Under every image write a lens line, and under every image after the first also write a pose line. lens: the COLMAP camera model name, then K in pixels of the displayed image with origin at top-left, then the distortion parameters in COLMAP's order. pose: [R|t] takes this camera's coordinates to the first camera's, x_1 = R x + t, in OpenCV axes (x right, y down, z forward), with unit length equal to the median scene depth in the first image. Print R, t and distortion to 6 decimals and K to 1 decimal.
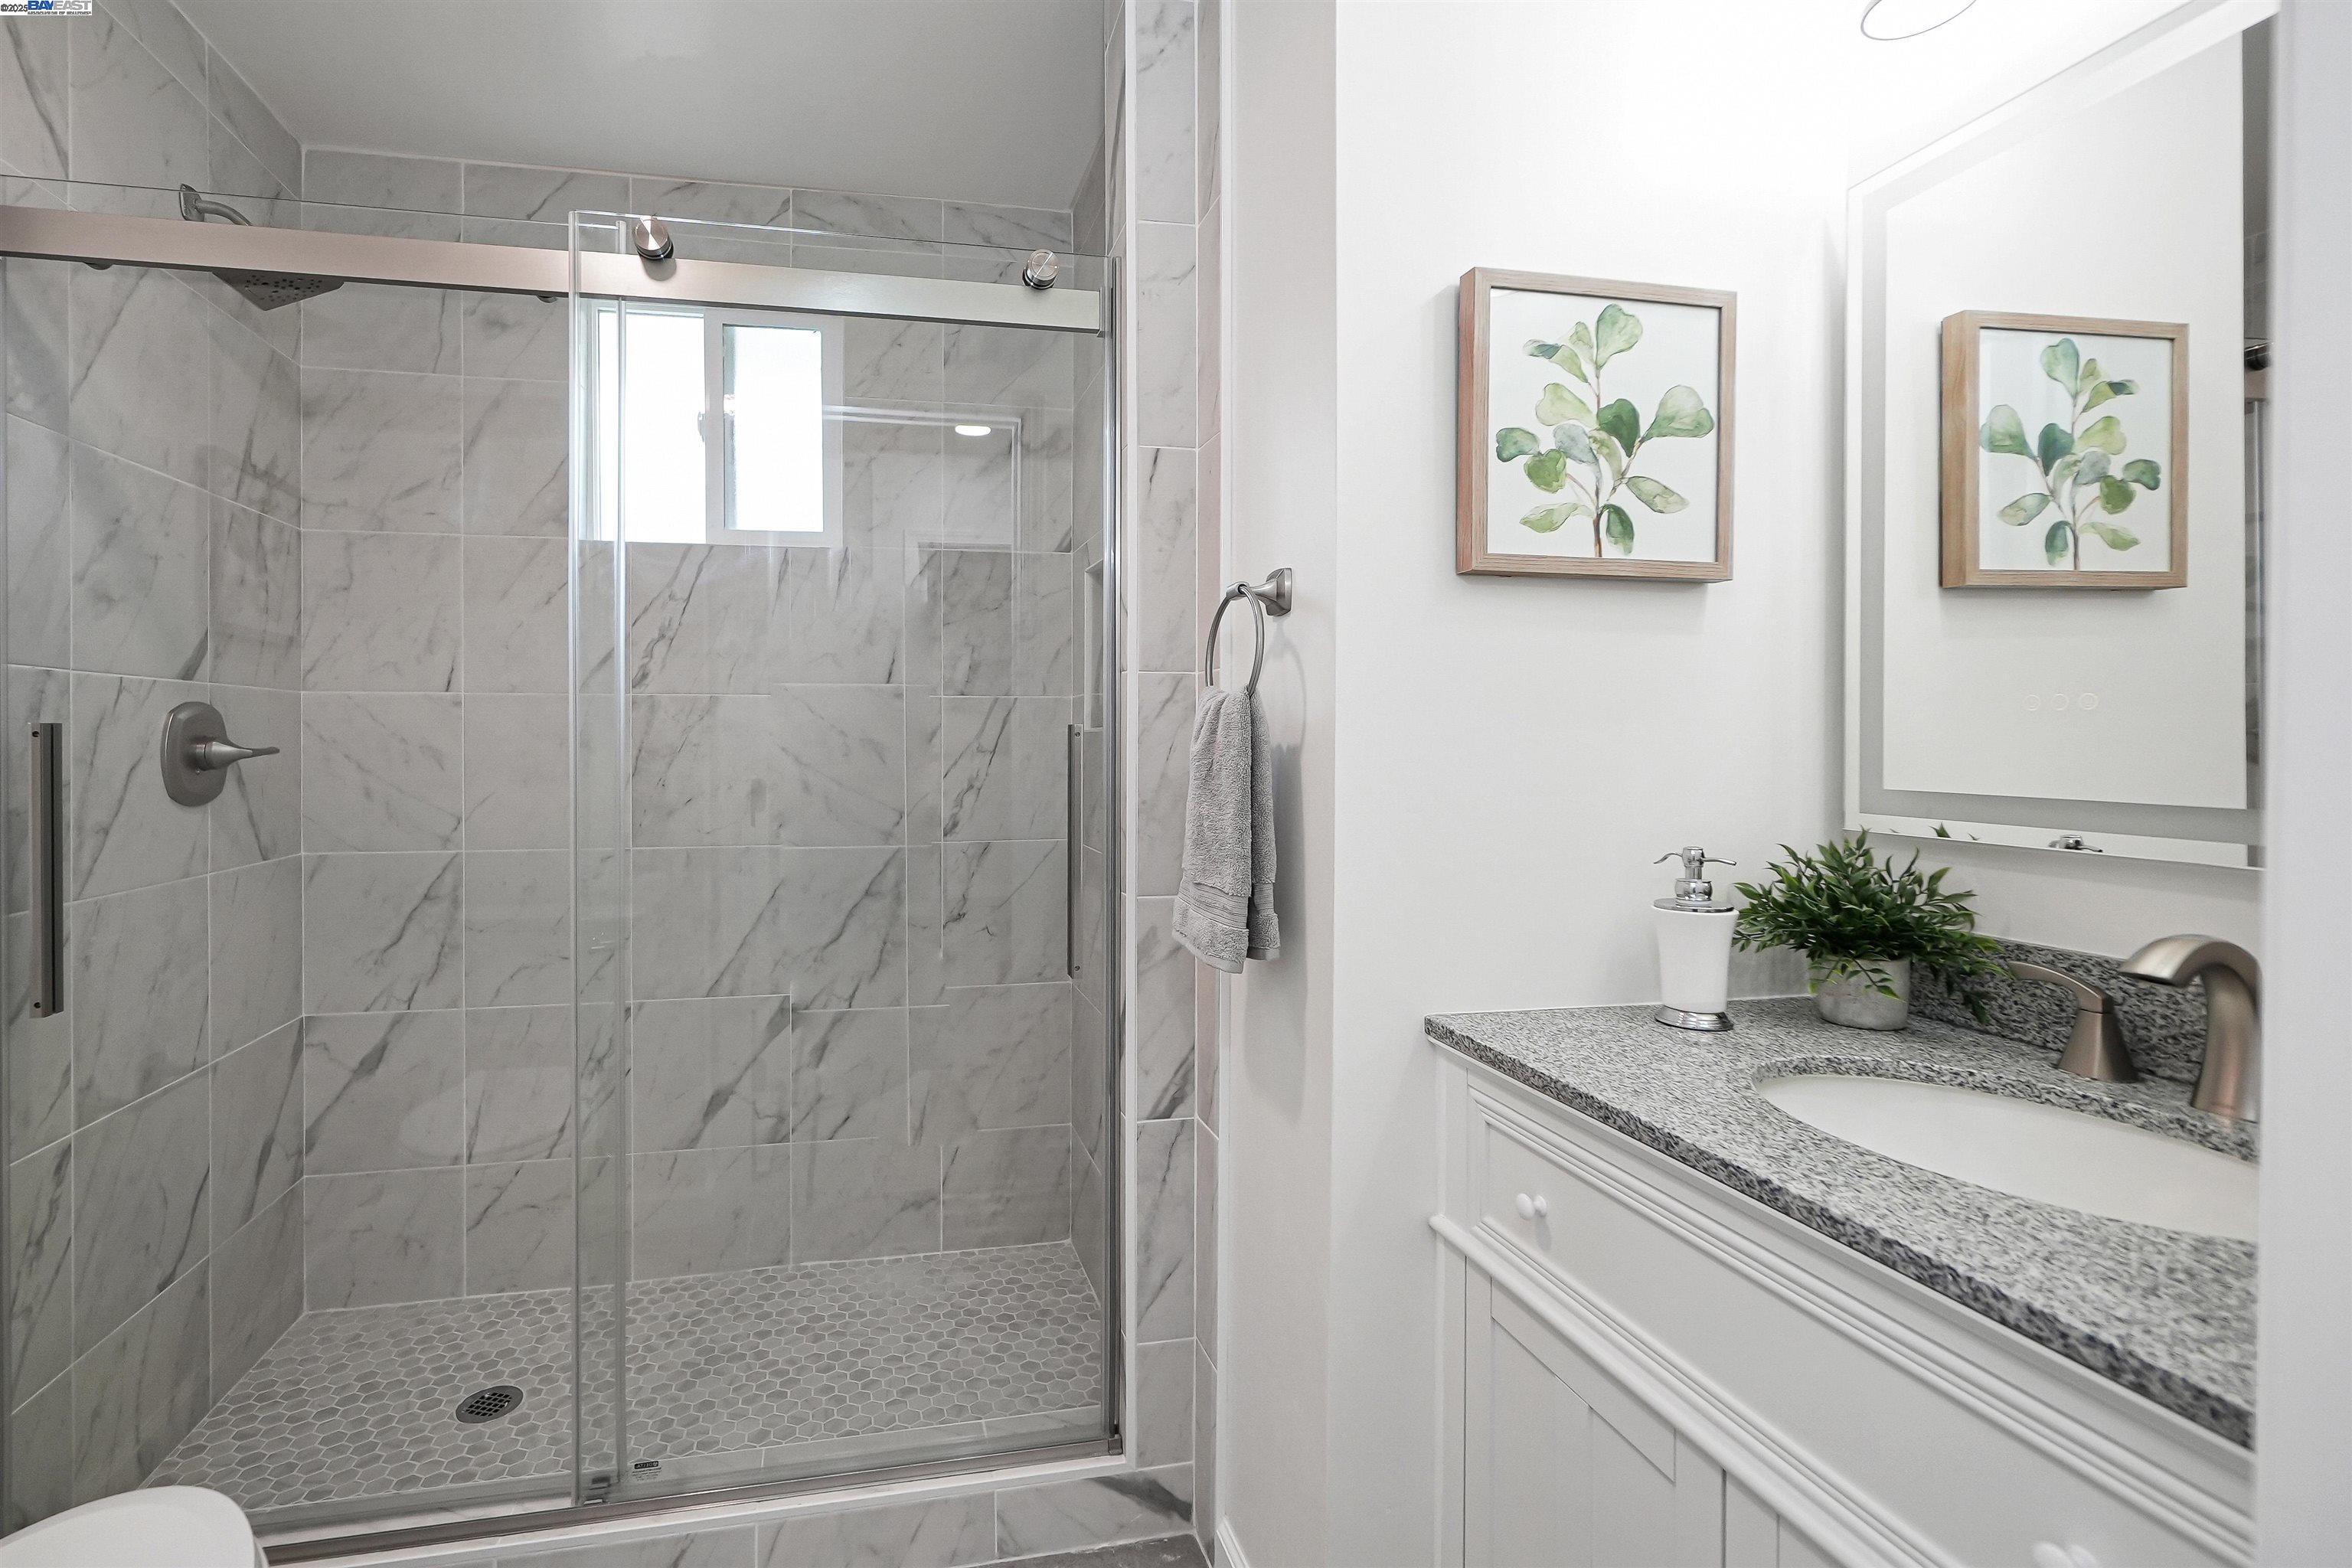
lens RADIAL K [[1063.9, 0, 1045.2], [0, 1063.9, 745.4], [0, 0, 1]] dist [-0.011667, 0.006082]
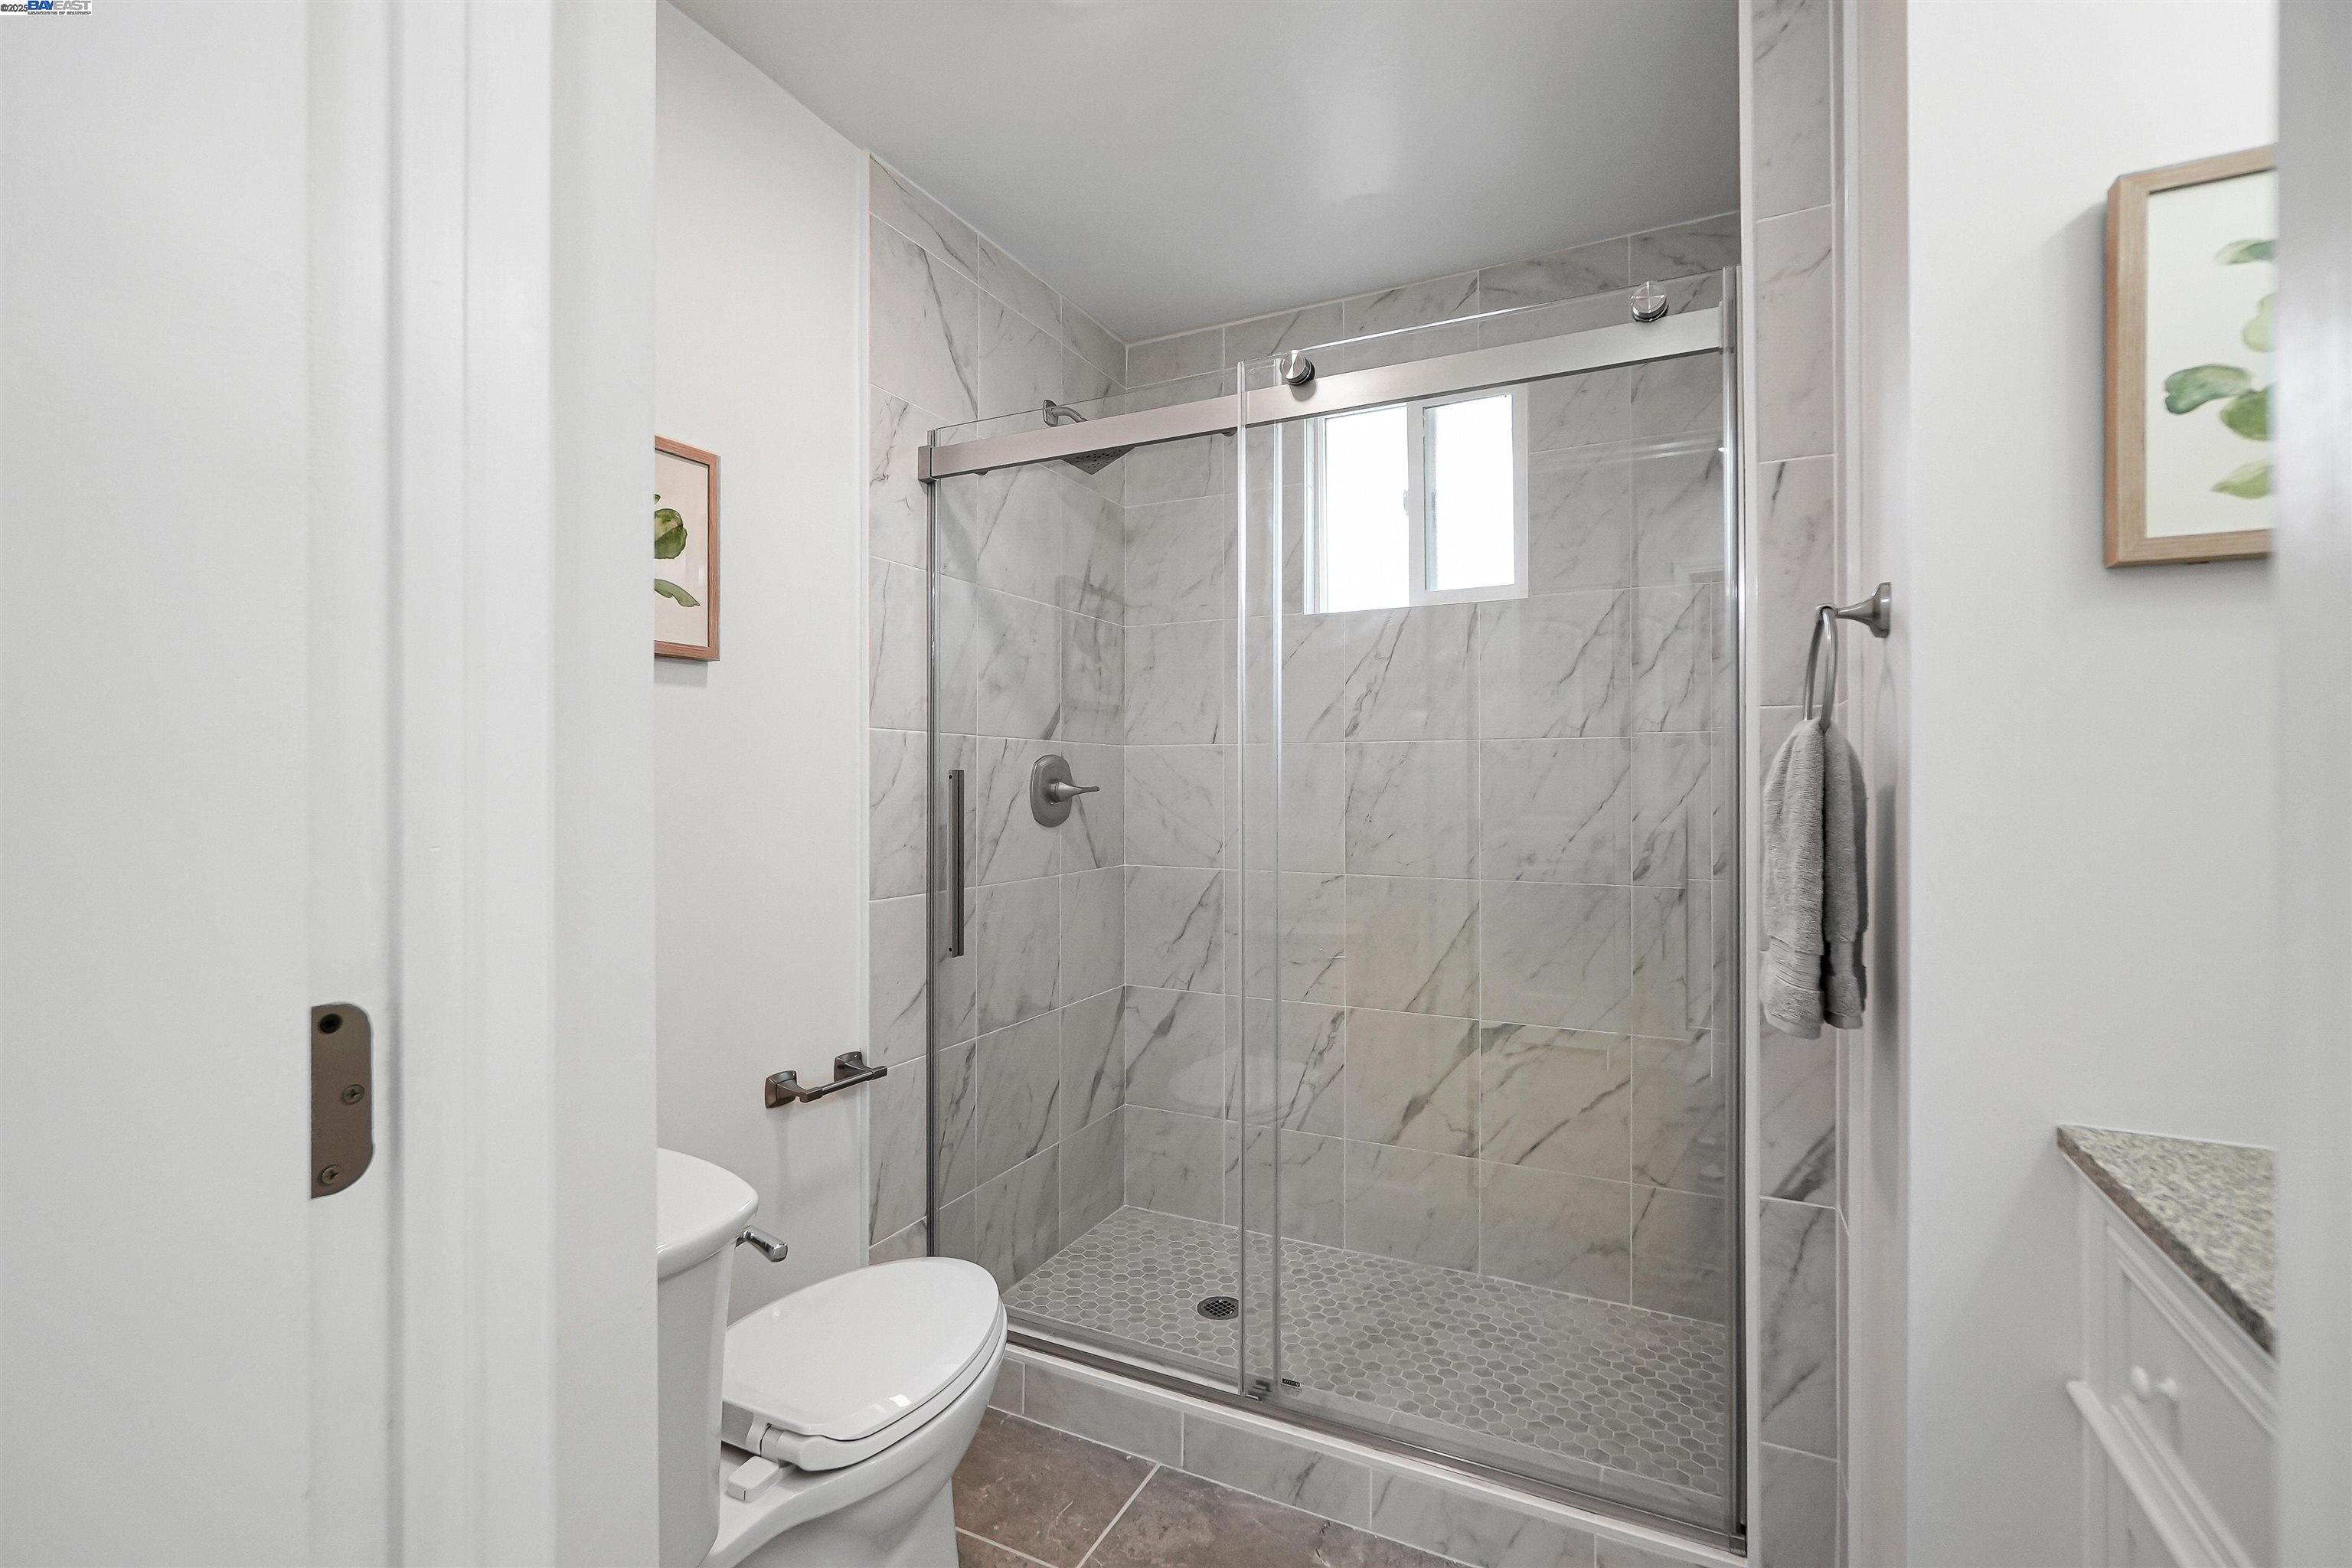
lens RADIAL K [[1022.8, 0, 1170.6], [0, 1022.8, 776.4], [0, 0, 1]] dist [-0.010246, 0.006476]
pose [[0.796197, -0.002666, -0.605031, 0.170184], [-0.004543, 0.999936, -0.010384, 0.002054], [0.605020, 0.011017, 0.796134, -0.010717]]
